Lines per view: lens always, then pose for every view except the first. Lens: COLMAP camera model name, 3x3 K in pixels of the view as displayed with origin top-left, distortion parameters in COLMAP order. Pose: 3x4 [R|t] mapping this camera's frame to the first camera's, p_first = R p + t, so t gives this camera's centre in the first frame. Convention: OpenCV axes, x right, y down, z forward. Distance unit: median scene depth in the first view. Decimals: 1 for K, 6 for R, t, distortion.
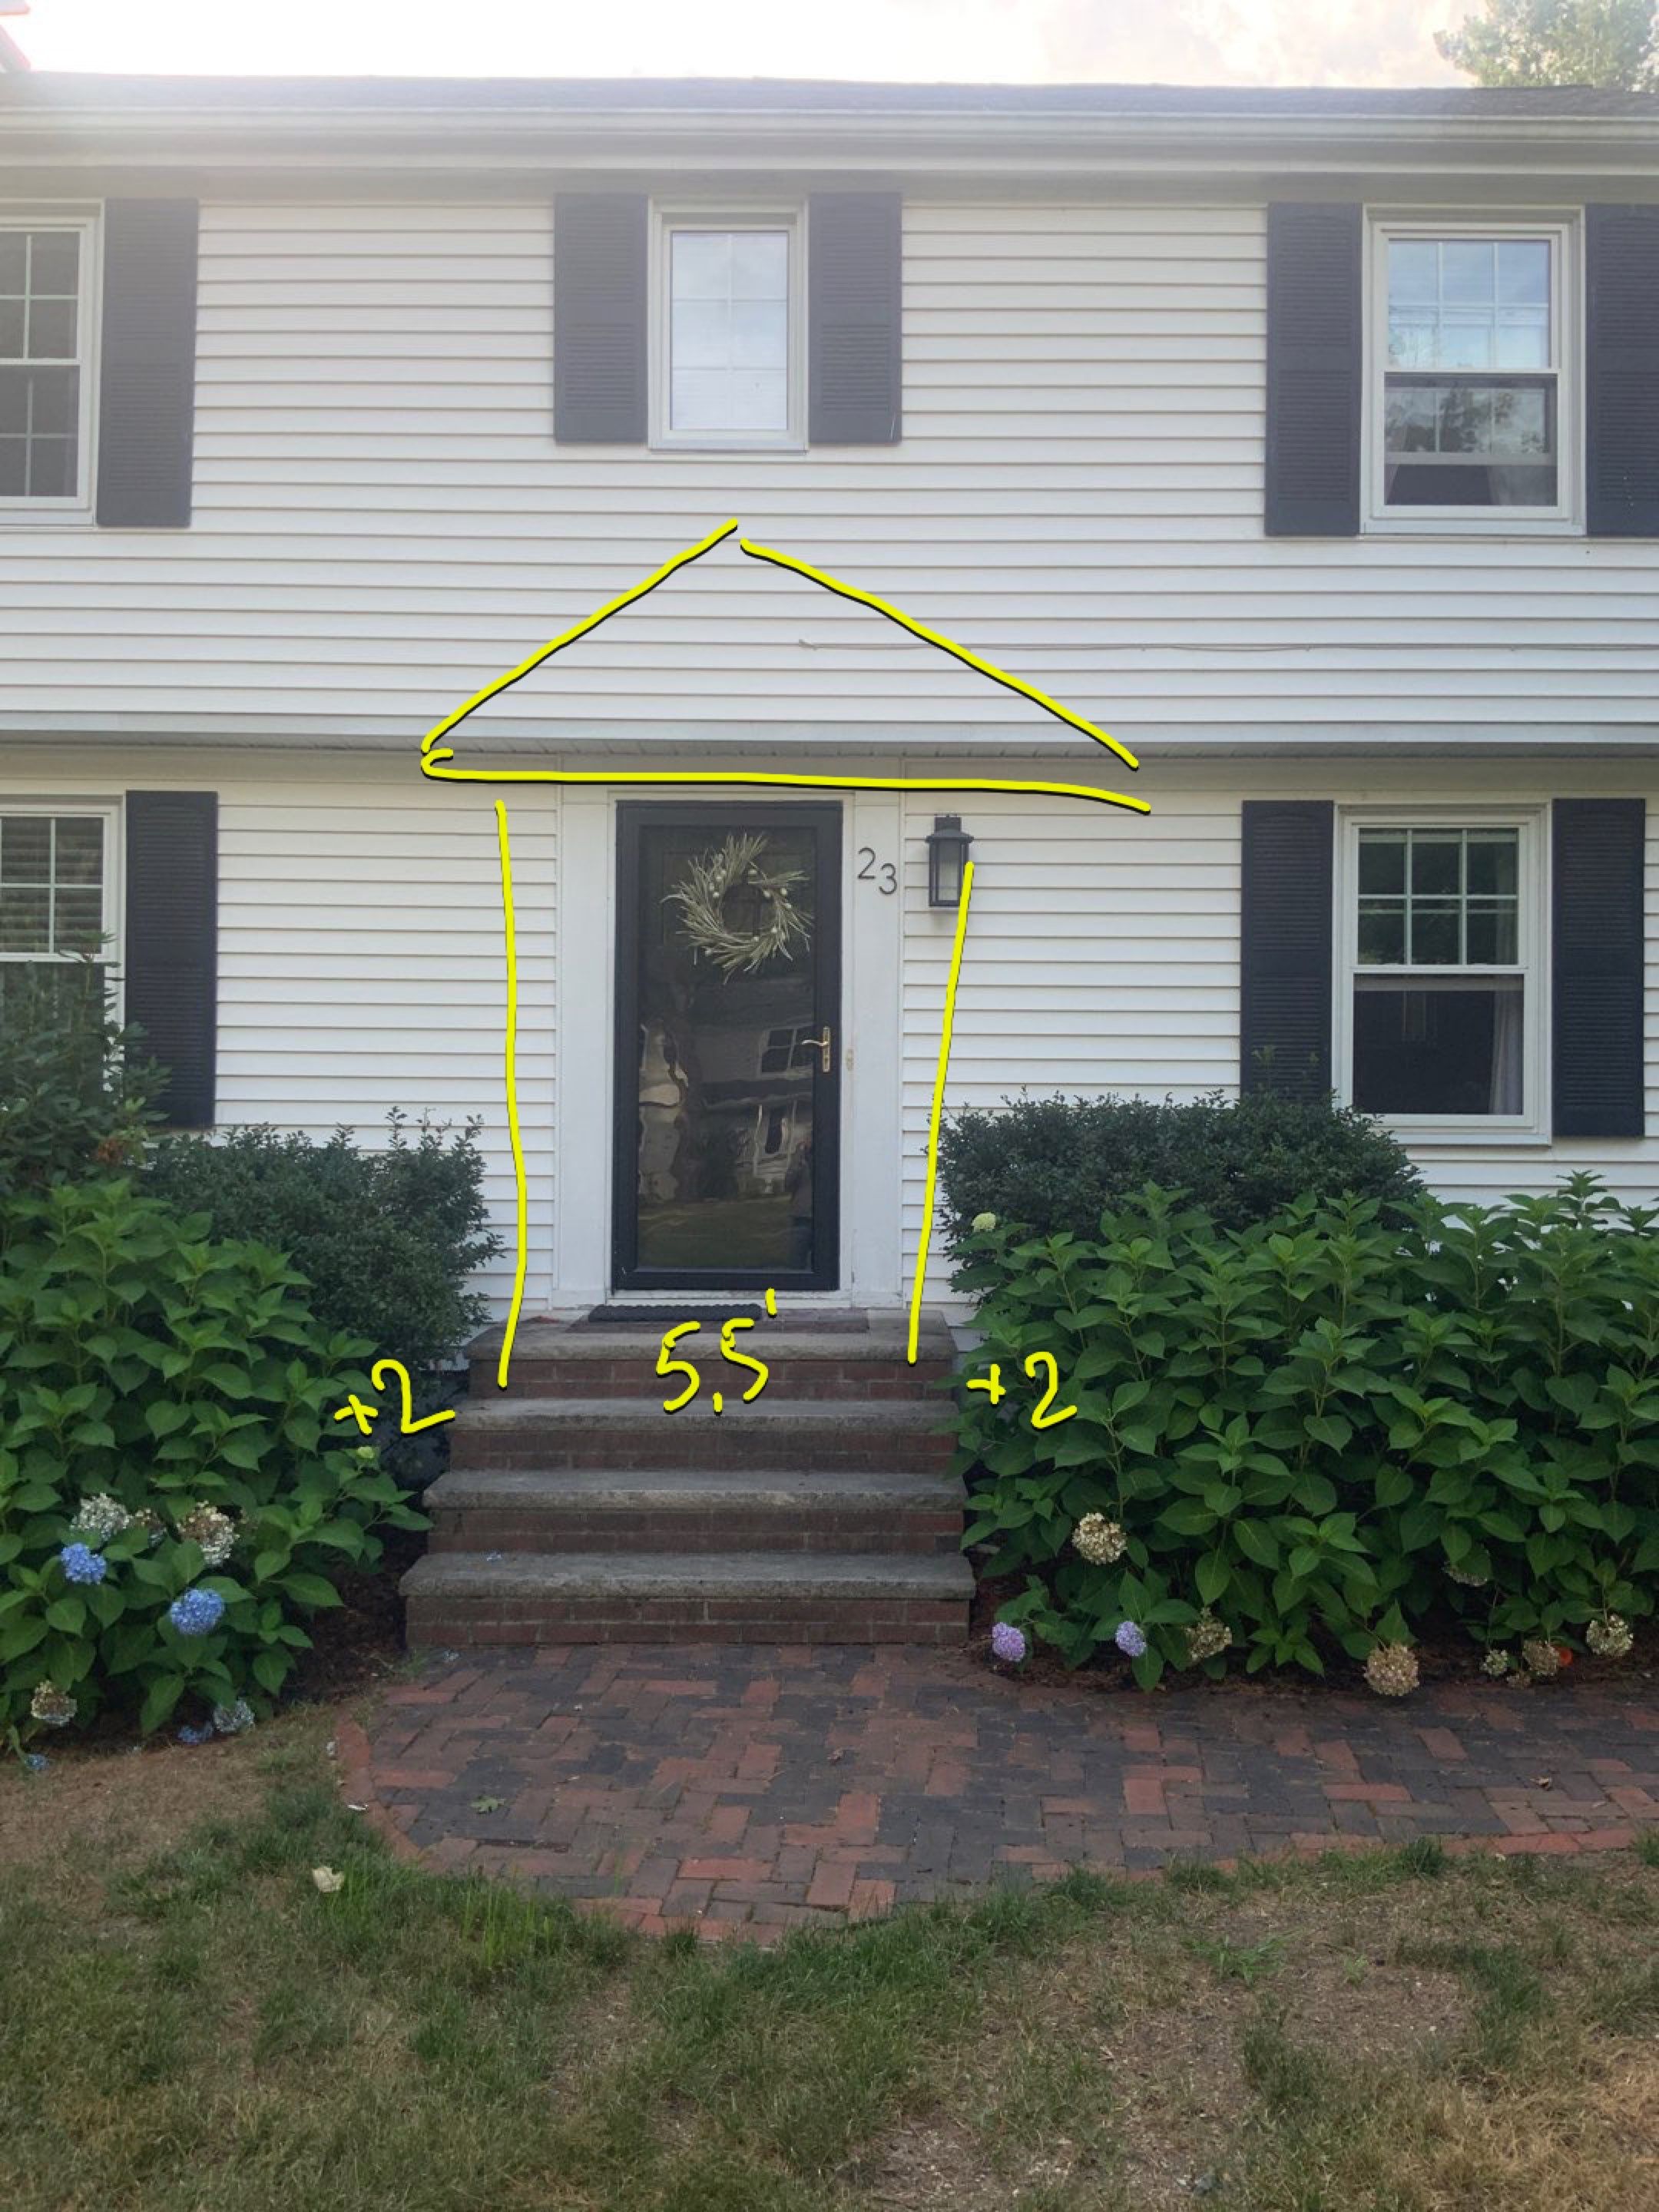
lens RADIAL K [[1872.4, 0, 829.5], [0, 1872.4, 1106.0], [0, 0, 1]] dist [0.038619, -0.002991]
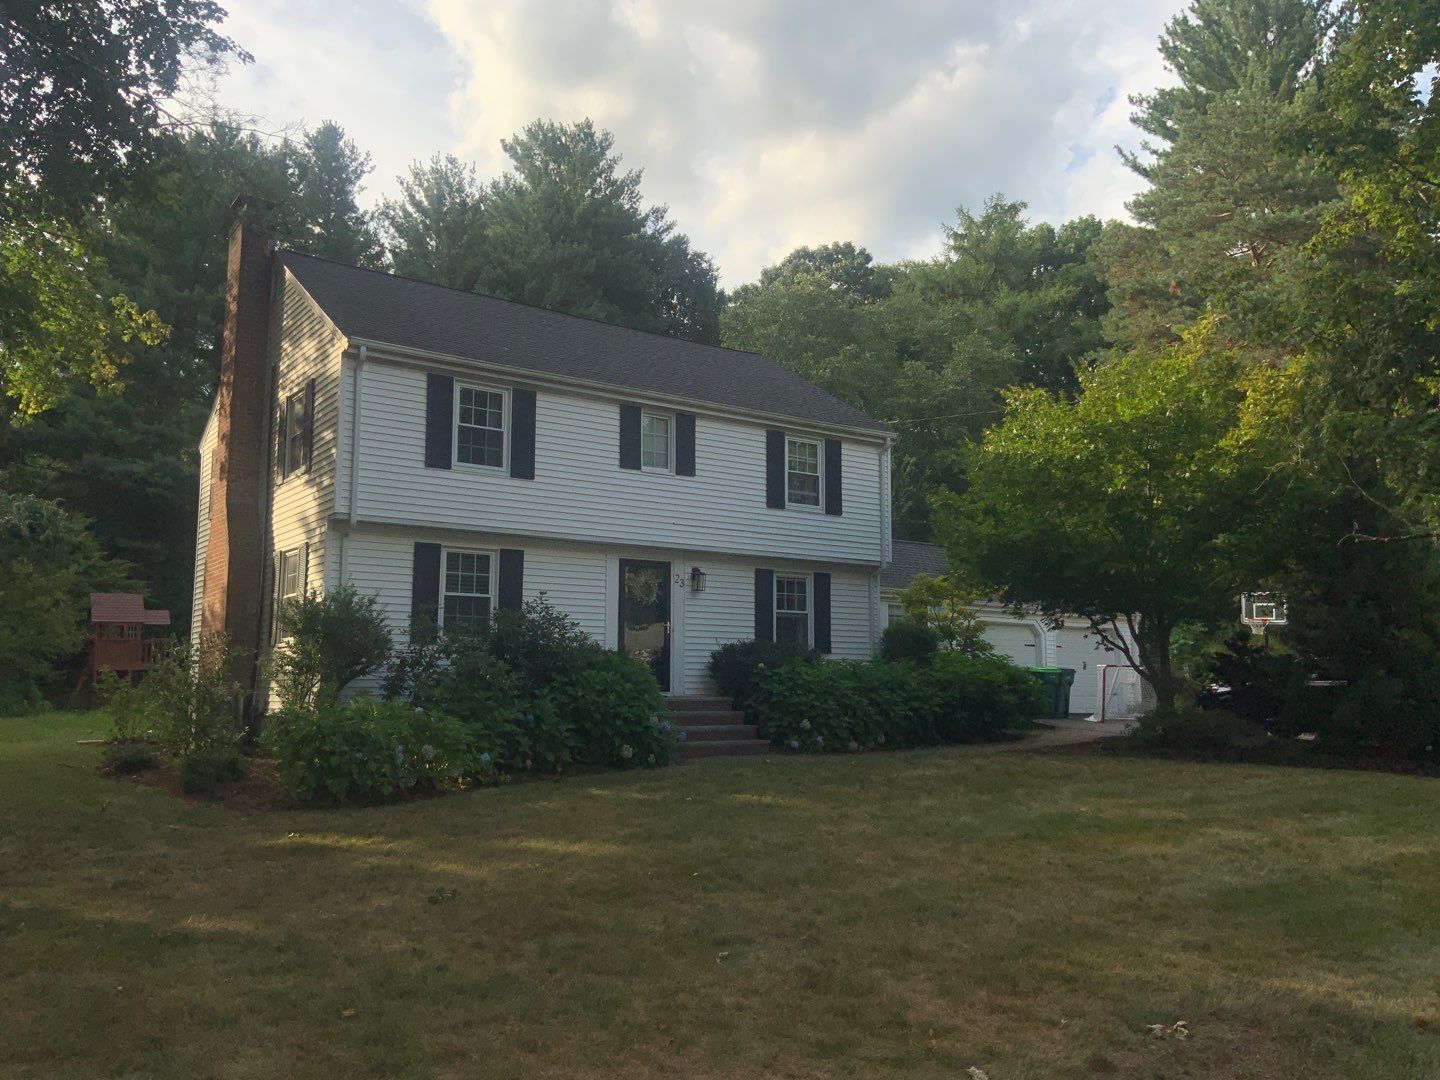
lens RADIAL K [[1218.9, 0, 720.0], [0, 1218.9, 540.0], [0, 0, 1]] dist [0.038619, -0.002991]
pose [[0.815663, 0.070537, 0.574211, -1.357374], [-0.009191, 0.993994, -0.109048, 0.064354], [-0.578454, 0.083669, 0.811413, -1.096268]]
